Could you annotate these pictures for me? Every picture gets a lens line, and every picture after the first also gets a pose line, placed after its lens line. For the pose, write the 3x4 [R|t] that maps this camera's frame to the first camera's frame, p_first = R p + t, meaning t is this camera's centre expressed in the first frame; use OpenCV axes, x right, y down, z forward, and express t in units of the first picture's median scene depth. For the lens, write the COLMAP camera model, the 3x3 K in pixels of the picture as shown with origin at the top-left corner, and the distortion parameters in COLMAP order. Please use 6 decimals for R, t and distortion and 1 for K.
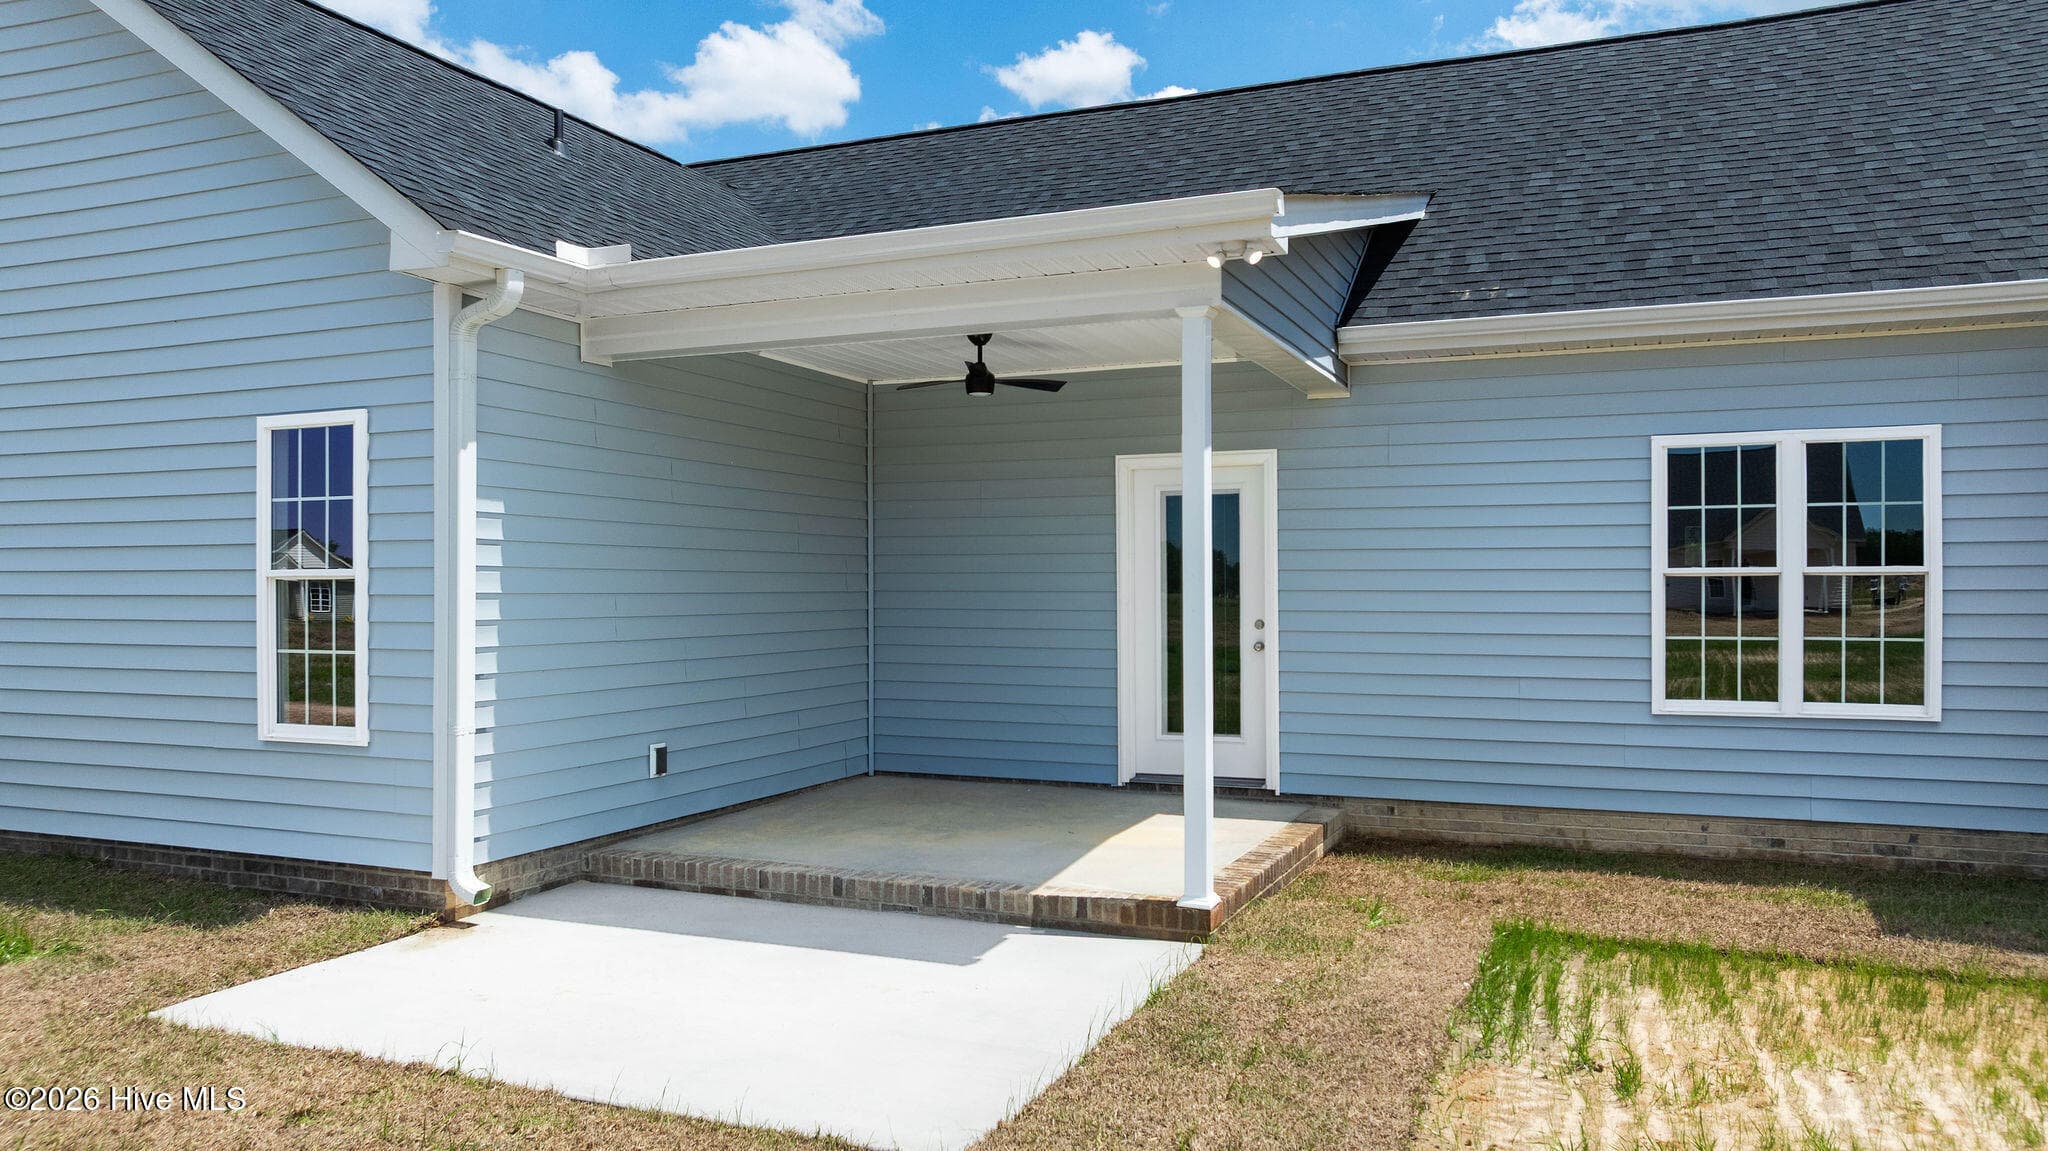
lens RADIAL K [[1466.3, 0, 1018.1], [0, 1466.3, 588.7], [0, 0, 1]] dist [-0.037823, 0.038785]
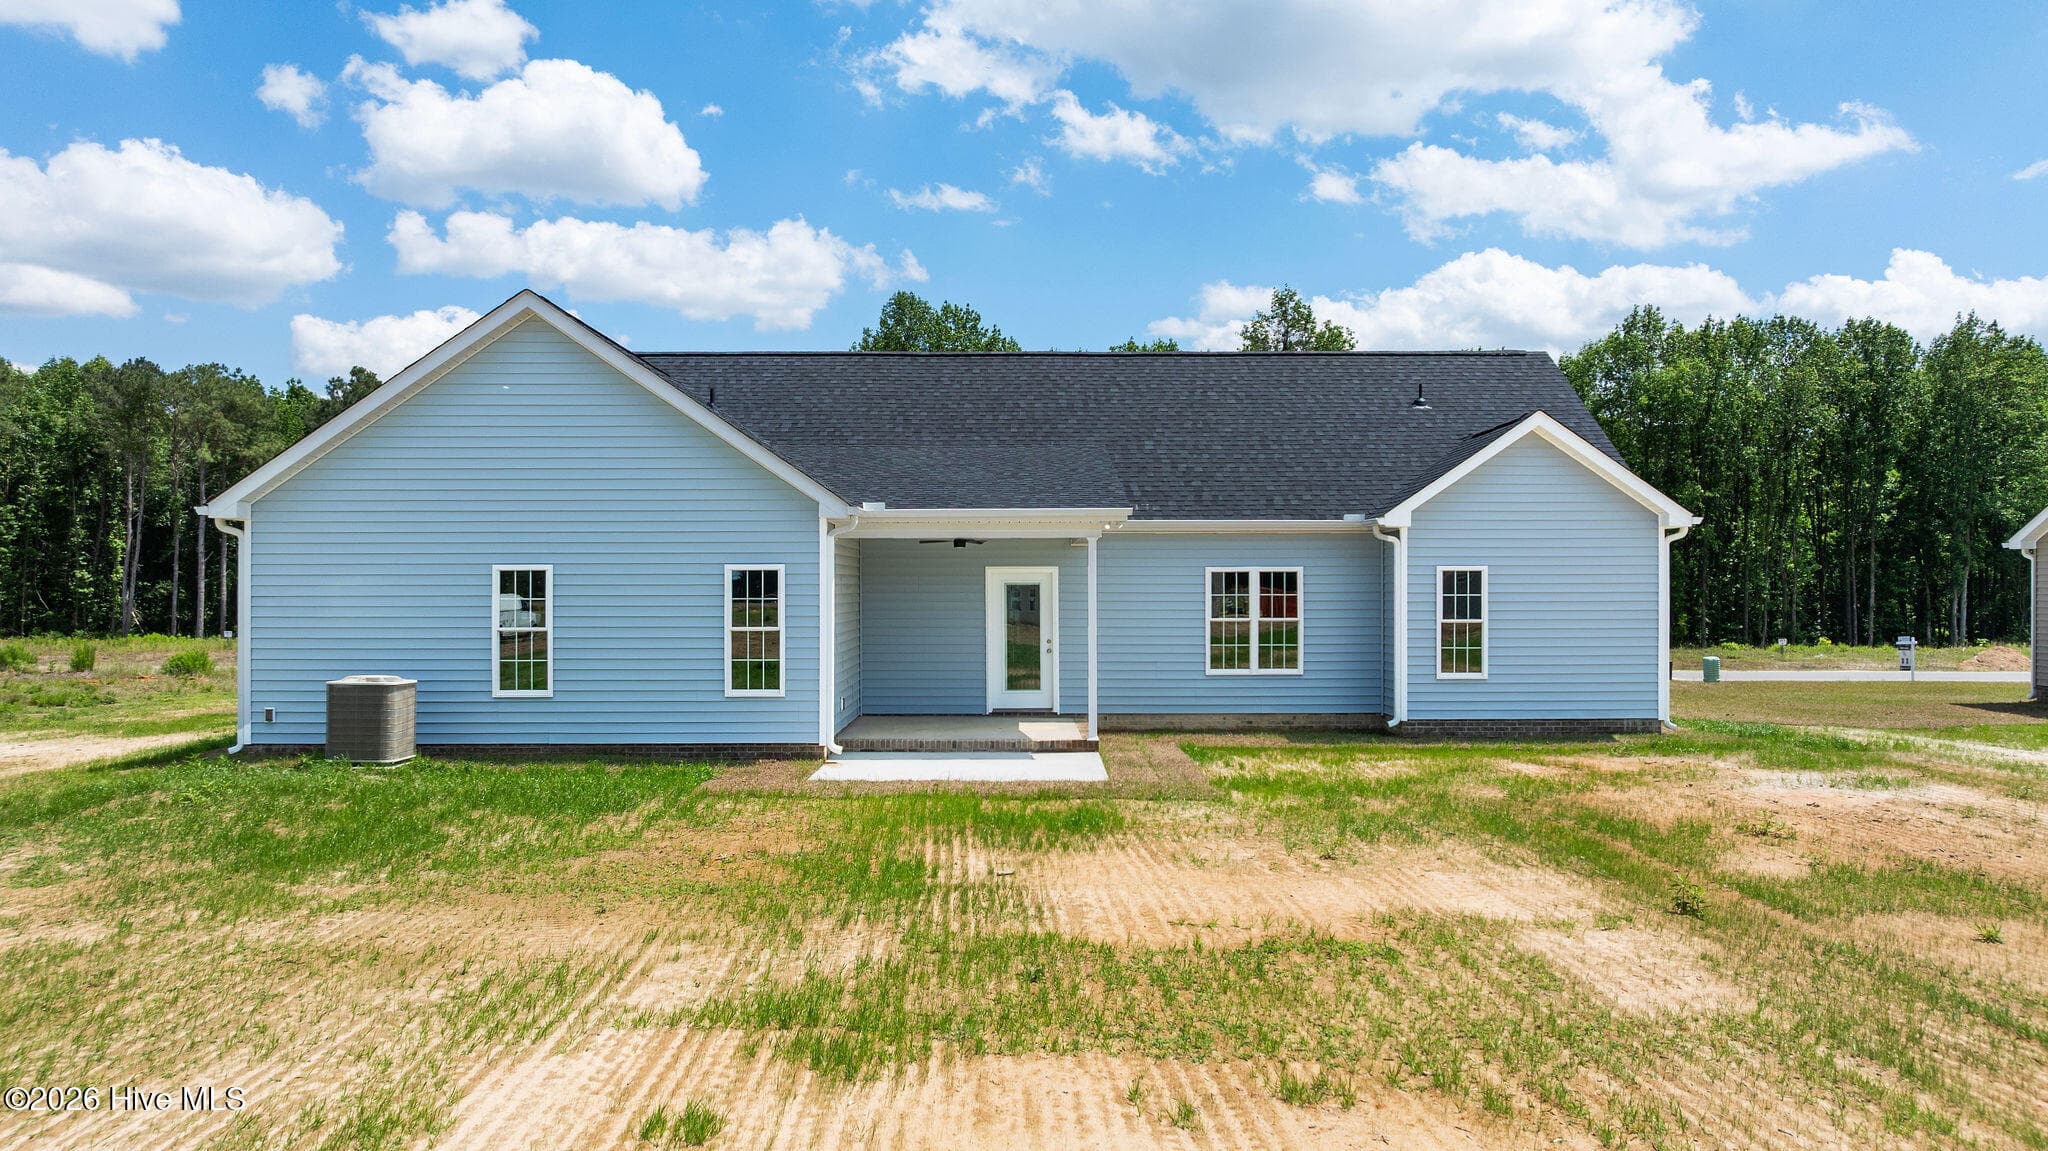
lens RADIAL K [[1466.3, 0, 1018.1], [0, 1466.3, 588.7], [0, 0, 1]] dist [-0.037823, 0.038785]
pose [[0.918468, -0.000366, 0.395496, -0.919122], [0.000415, 1.000000, -0.000037, -0.068526], [-0.395496, 0.000198, 0.918468, -1.280810]]
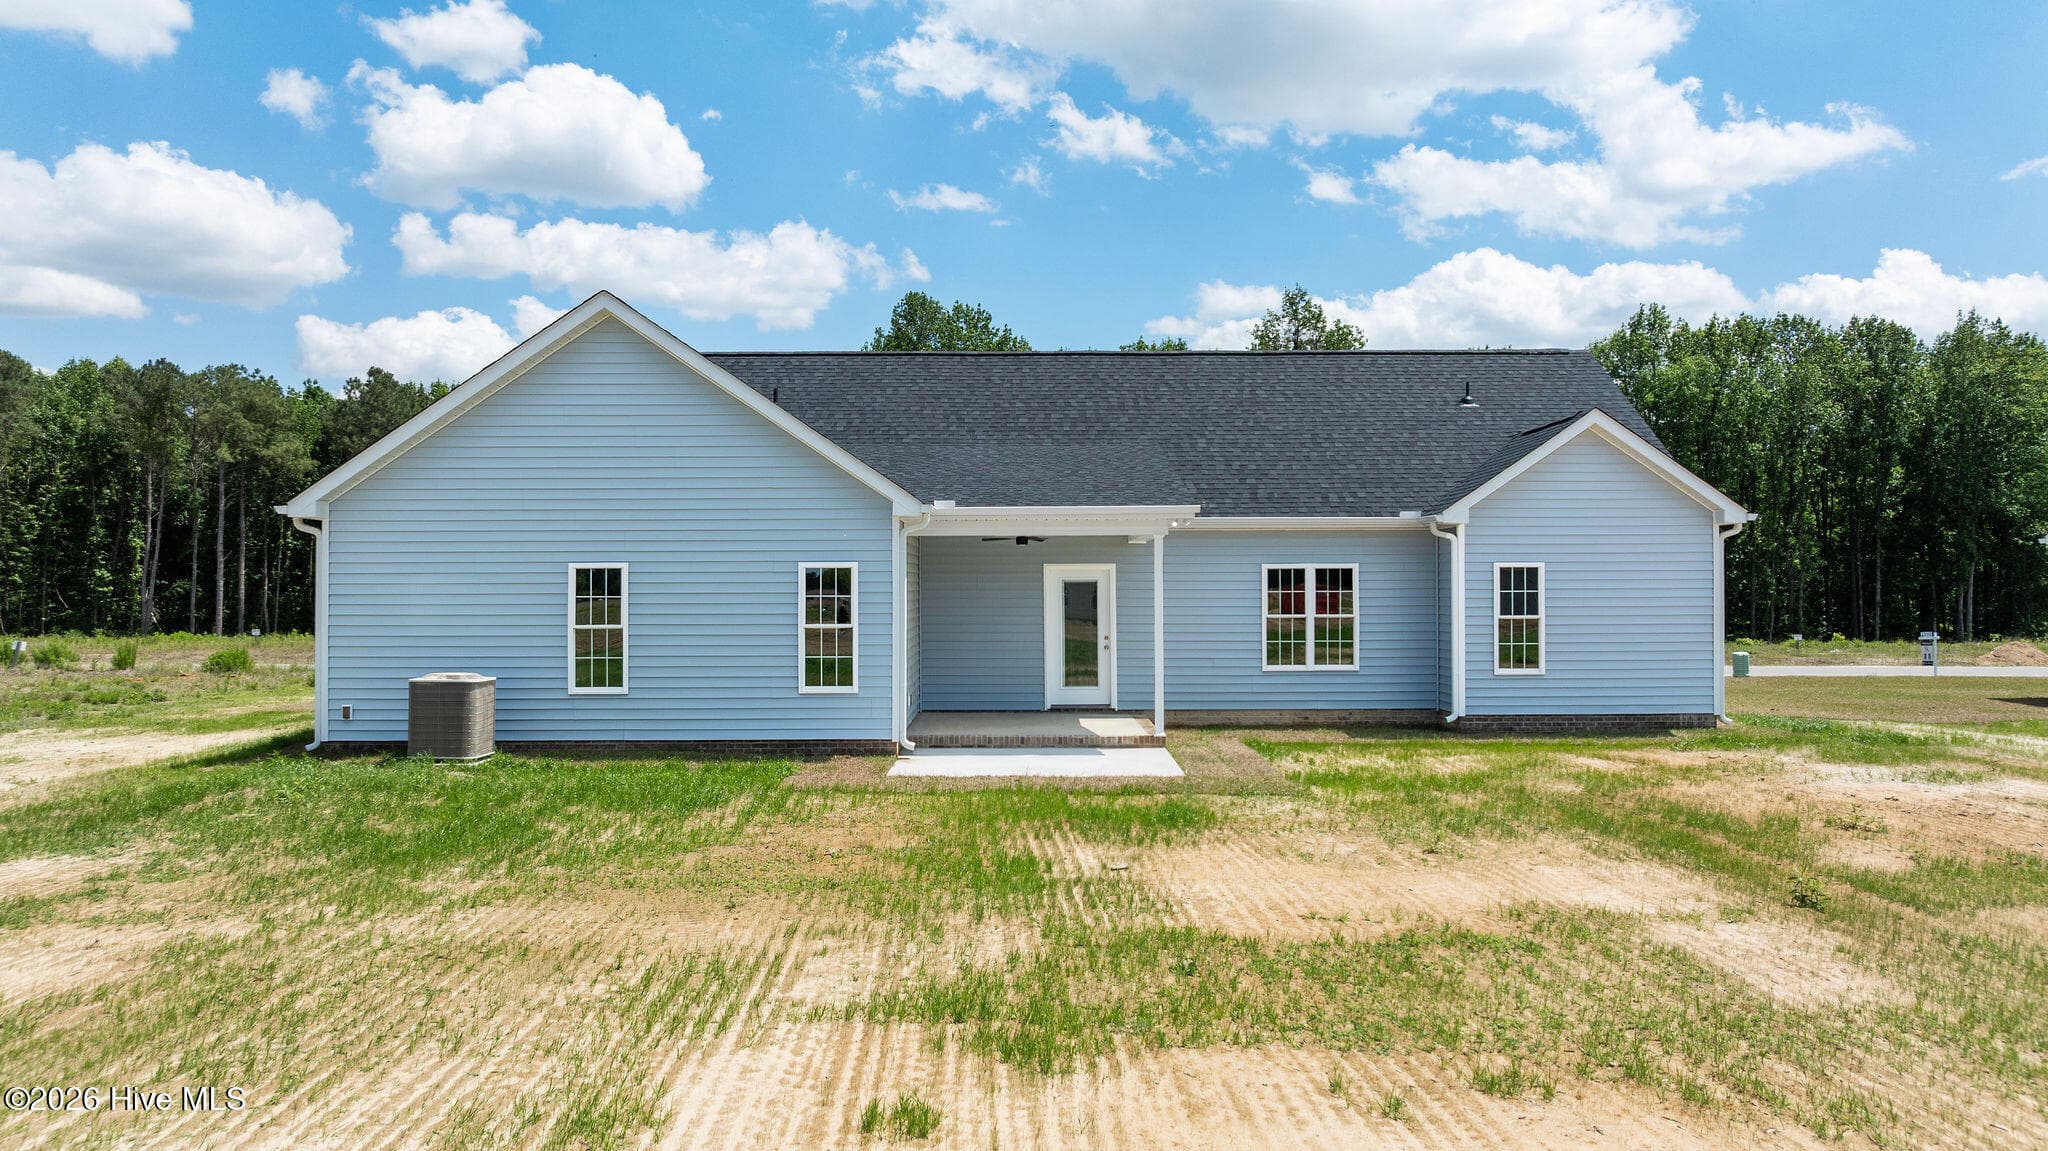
lens RADIAL K [[1455.2, 0, 1013.1], [0, 1455.2, 573.5], [0, 0, 1]] dist [-0.039429, 0.041981]
pose [[0.919768, 0.001463, 0.392460, -1.017871], [0.002089, 0.999961, -0.008624, -0.068284], [-0.392457, 0.008752, 0.919729, -1.240996]]
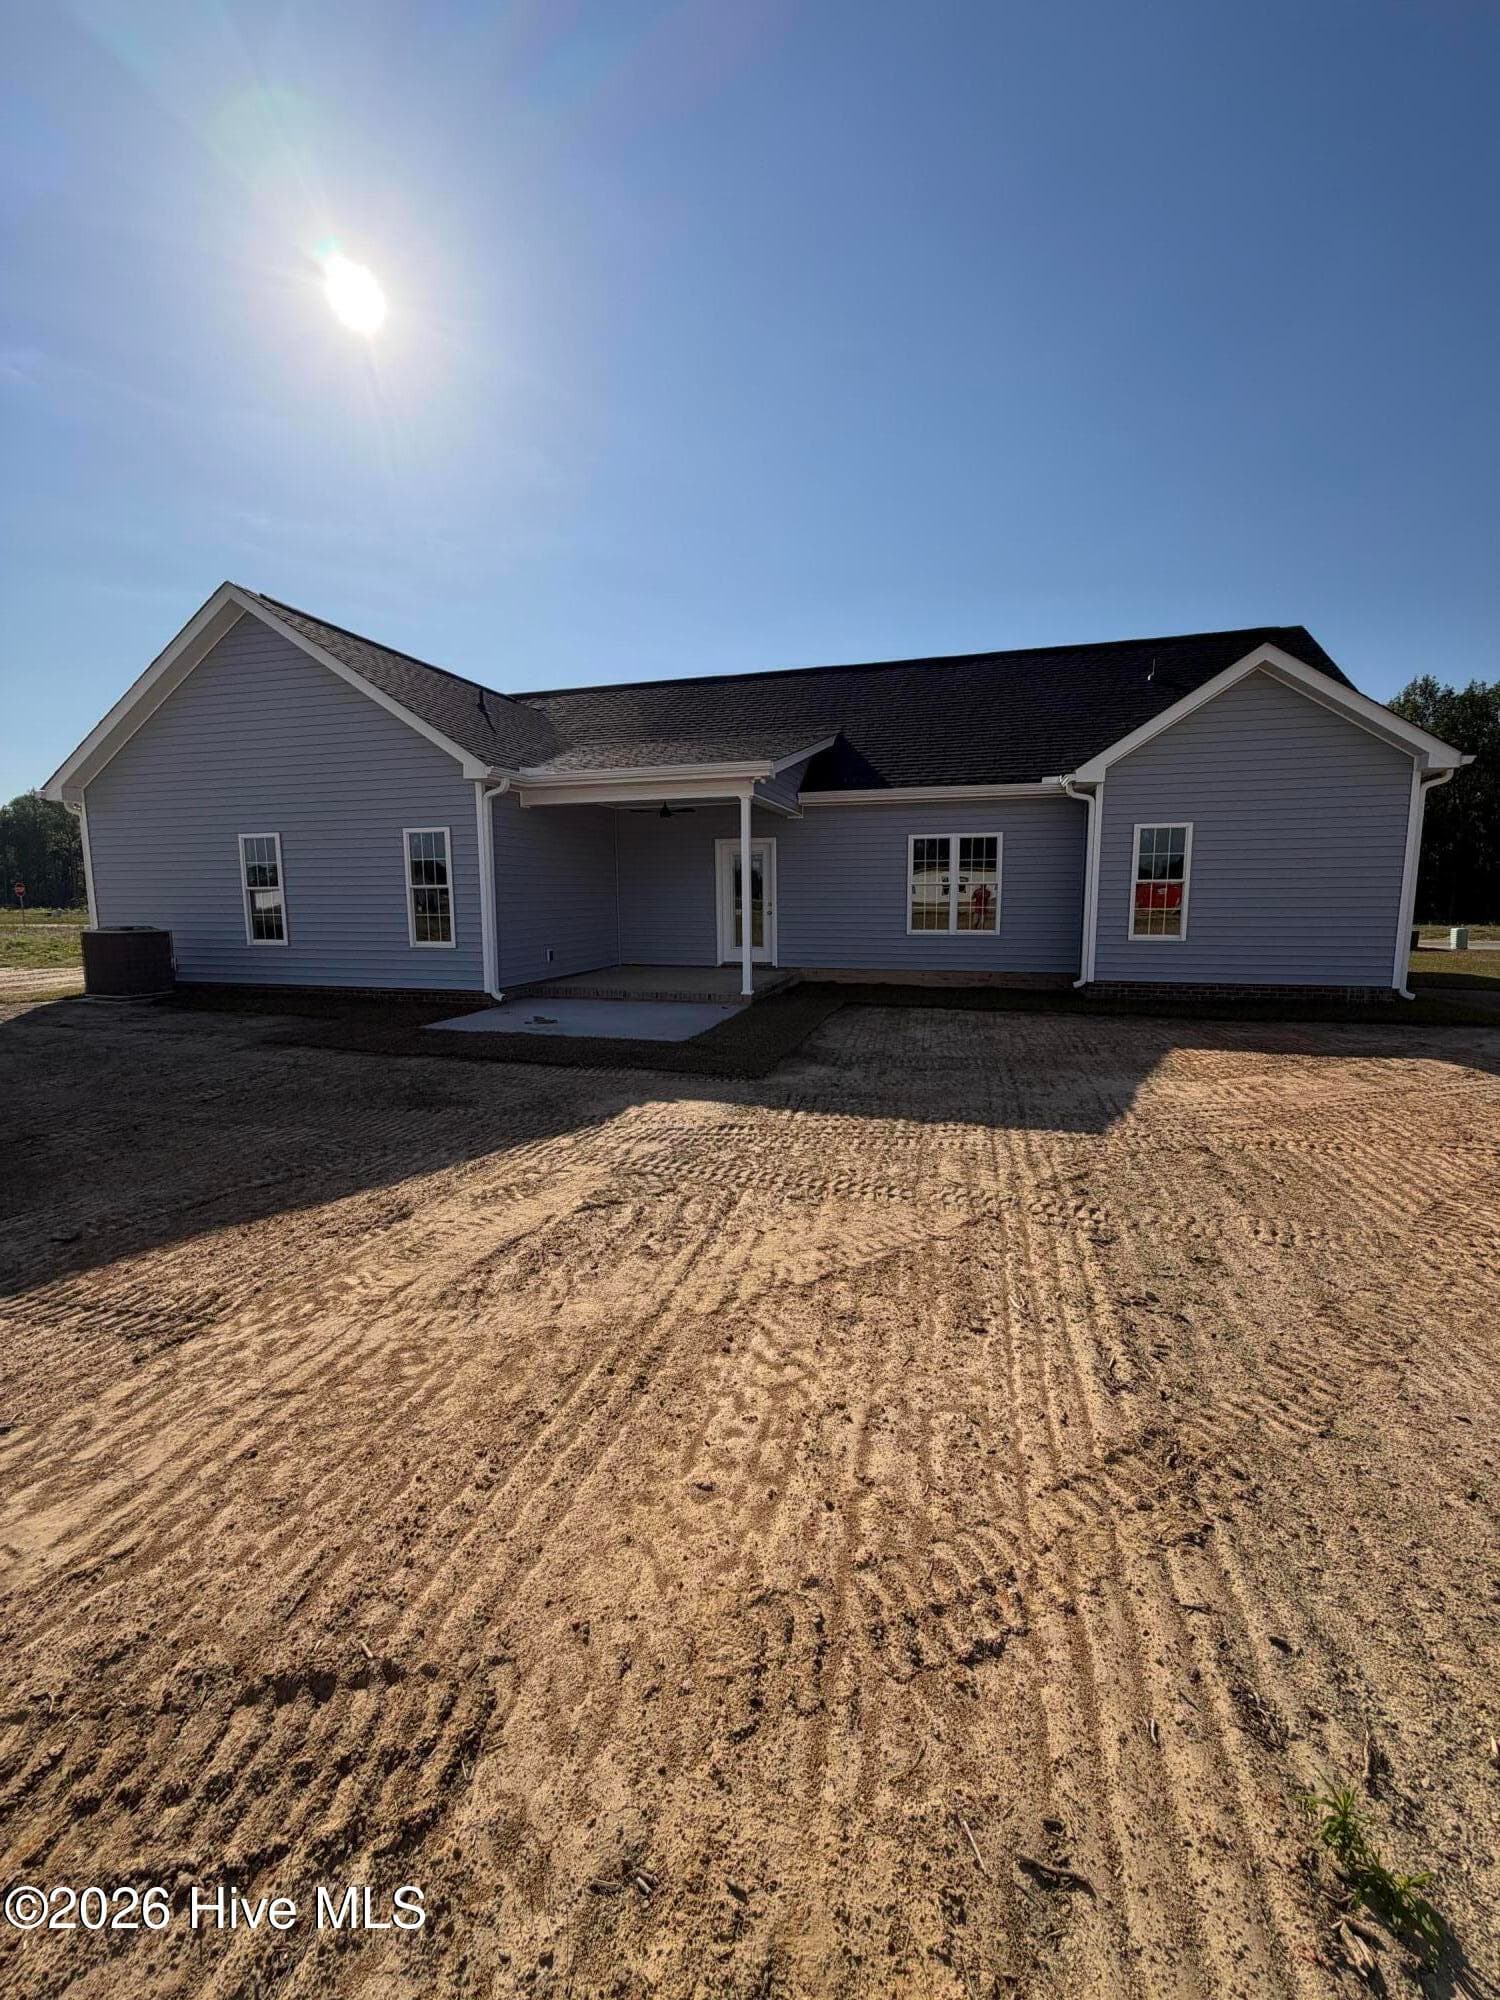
lens RADIAL K [[789.4, 0, 750.0], [0, 789.4, 1000.0], [0, 0, 1]] dist [-0.007263, 0.000043]
pose [[0.991927, -0.022717, 0.124759, -0.060977], [0.006134, 0.991267, 0.131725, 0.007815], [-0.126661, -0.129896, 0.983404, -0.493158]]
